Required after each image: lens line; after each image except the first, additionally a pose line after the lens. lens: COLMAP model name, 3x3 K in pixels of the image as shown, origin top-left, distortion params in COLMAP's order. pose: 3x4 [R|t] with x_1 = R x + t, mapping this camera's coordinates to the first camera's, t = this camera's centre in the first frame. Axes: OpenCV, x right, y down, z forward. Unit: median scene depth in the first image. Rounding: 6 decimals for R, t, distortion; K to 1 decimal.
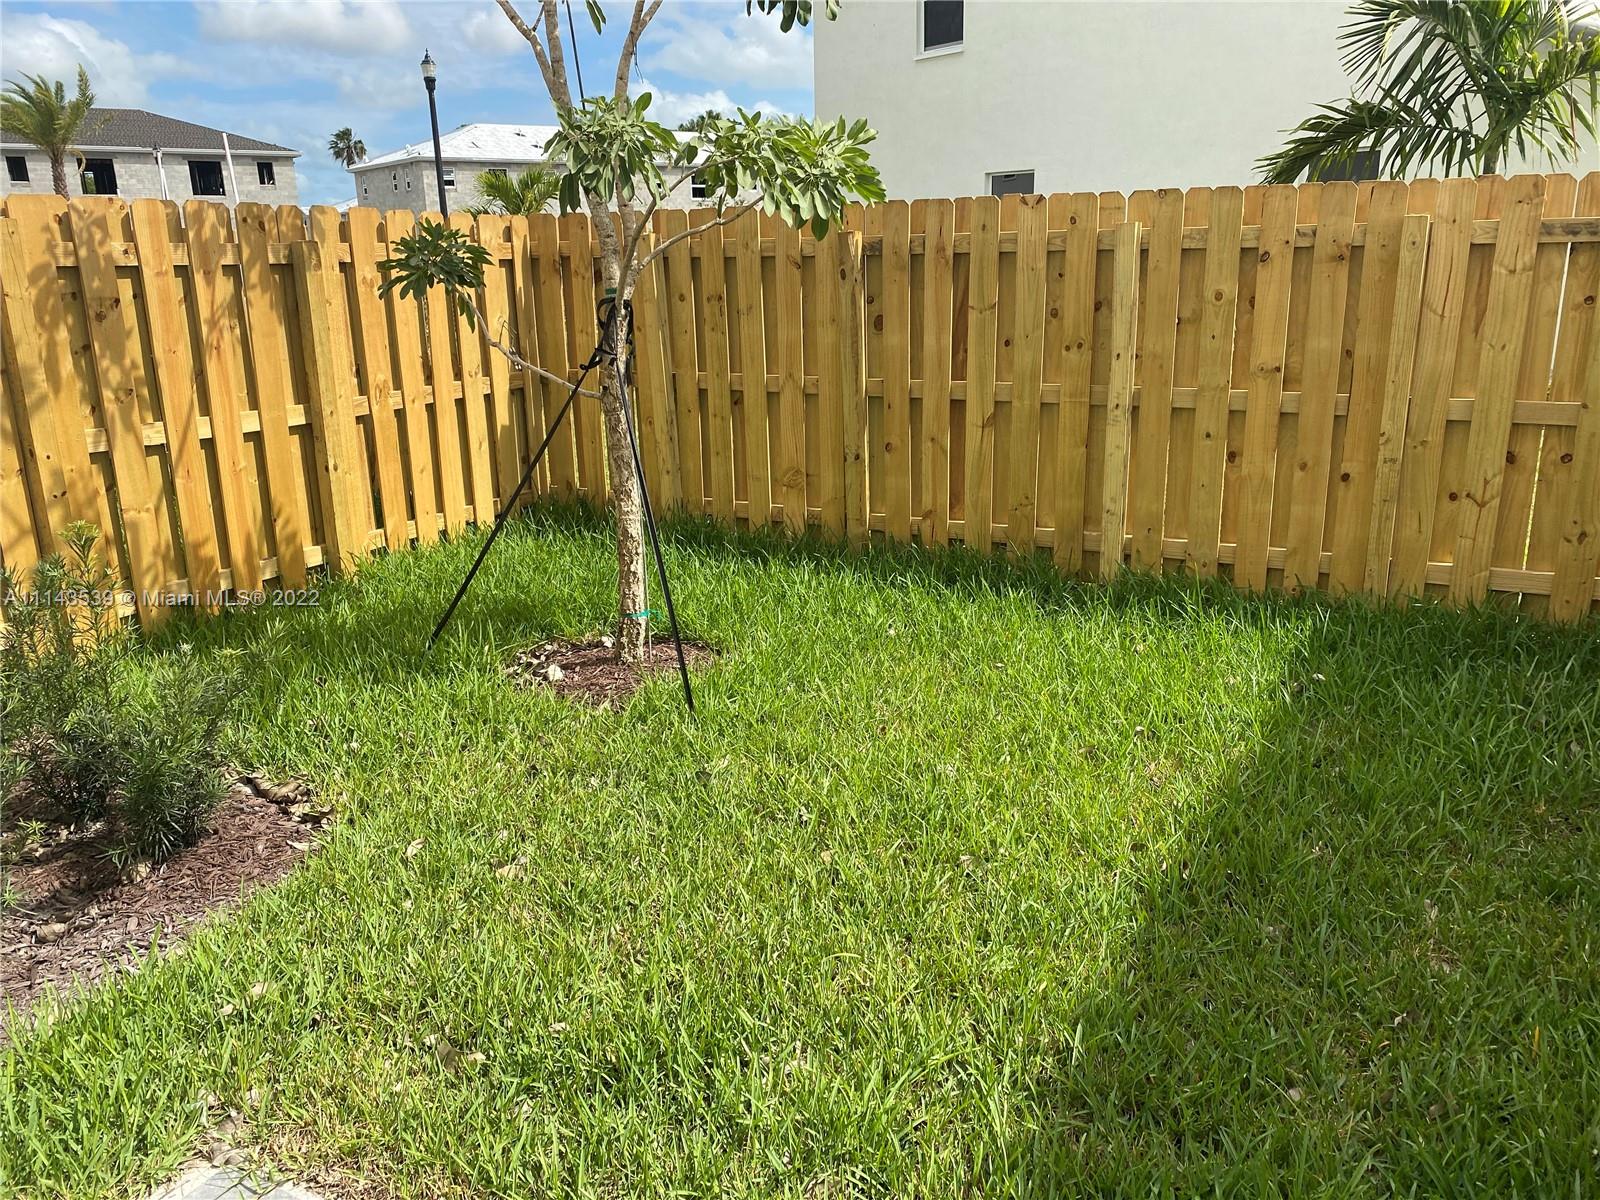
lens RADIAL K [[1225.2, 0, 809.1], [0, 1225.2, 602.7], [0, 0, 1]] dist [0.012758, -0.006877]
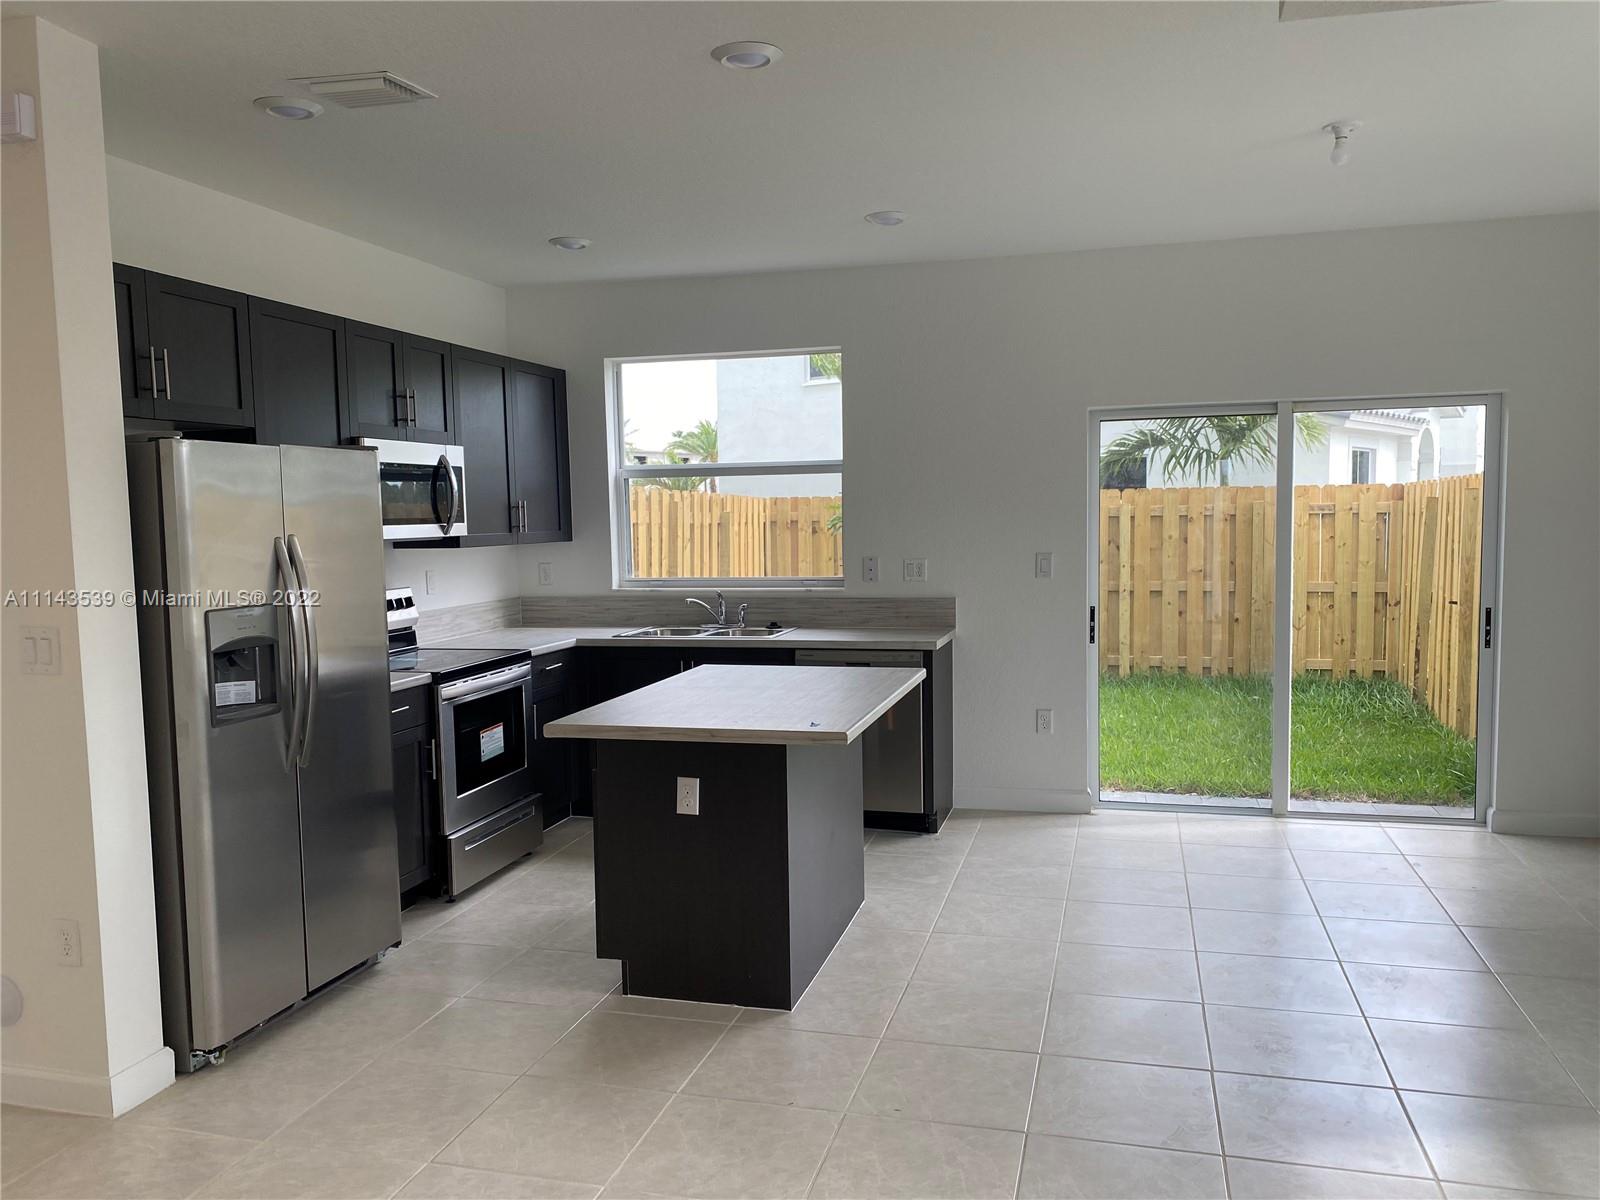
lens RADIAL K [[1225.2, 0, 796.9], [0, 1225.2, 605.0], [0, 0, 1]] dist [0.012758, -0.006877]
pose [[0.977590, -0.013557, 0.210079, -0.720201], [0.057614, 0.977054, -0.205052, 0.252772], [-0.202478, 0.212561, 0.955940, -0.840575]]
